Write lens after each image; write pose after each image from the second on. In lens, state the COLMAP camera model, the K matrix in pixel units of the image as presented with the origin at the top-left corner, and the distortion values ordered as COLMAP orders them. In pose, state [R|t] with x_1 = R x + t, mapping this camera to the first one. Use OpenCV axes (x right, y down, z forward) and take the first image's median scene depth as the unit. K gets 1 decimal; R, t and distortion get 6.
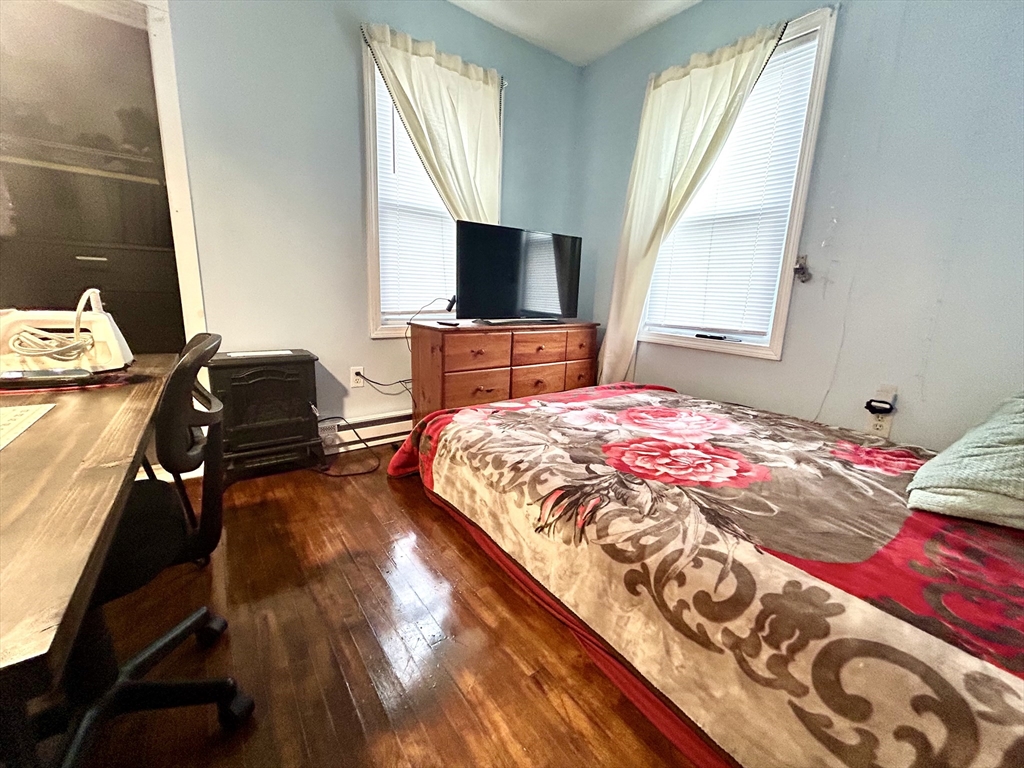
lens RADIAL K [[414.7, 0, 512.2], [0, 414.7, 379.0], [0, 0, 1]] dist [0.002113, 0.000929]
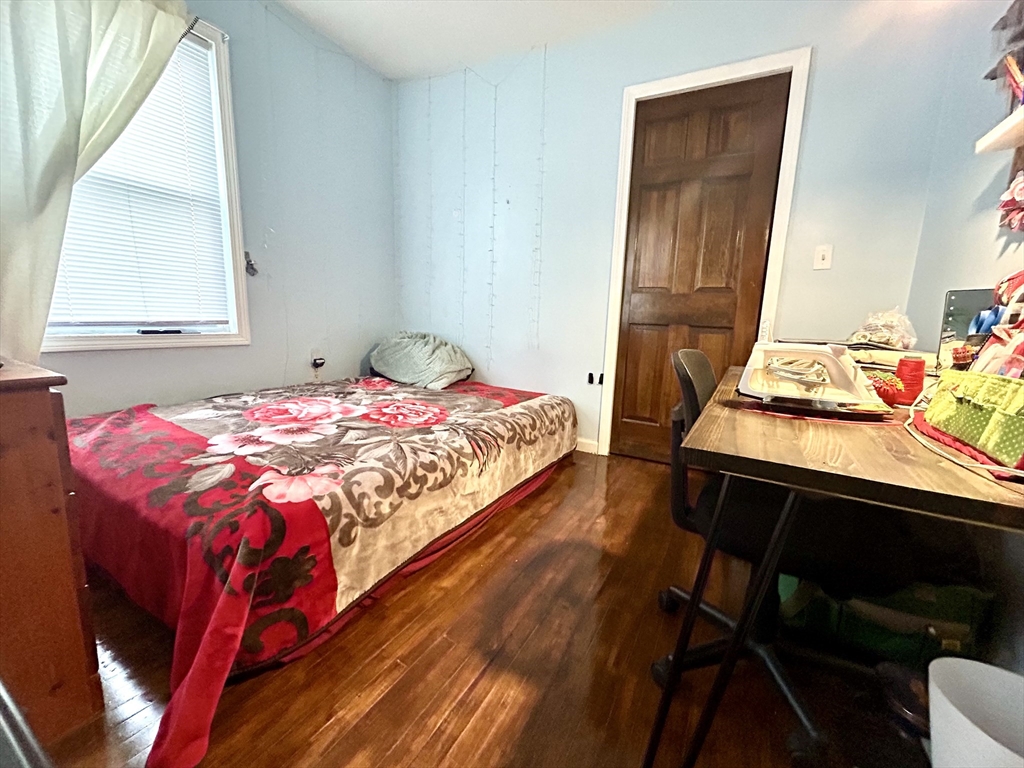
lens RADIAL K [[414.7, 0, 512.2], [0, 414.7, 379.0], [0, 0, 1]] dist [0.002113, 0.000929]
pose [[-0.399351, -0.202810, 0.894084, -0.853274], [0.127839, 0.953379, 0.273360, -0.220624], [-0.907841, 0.223466, -0.354806, 0.992596]]
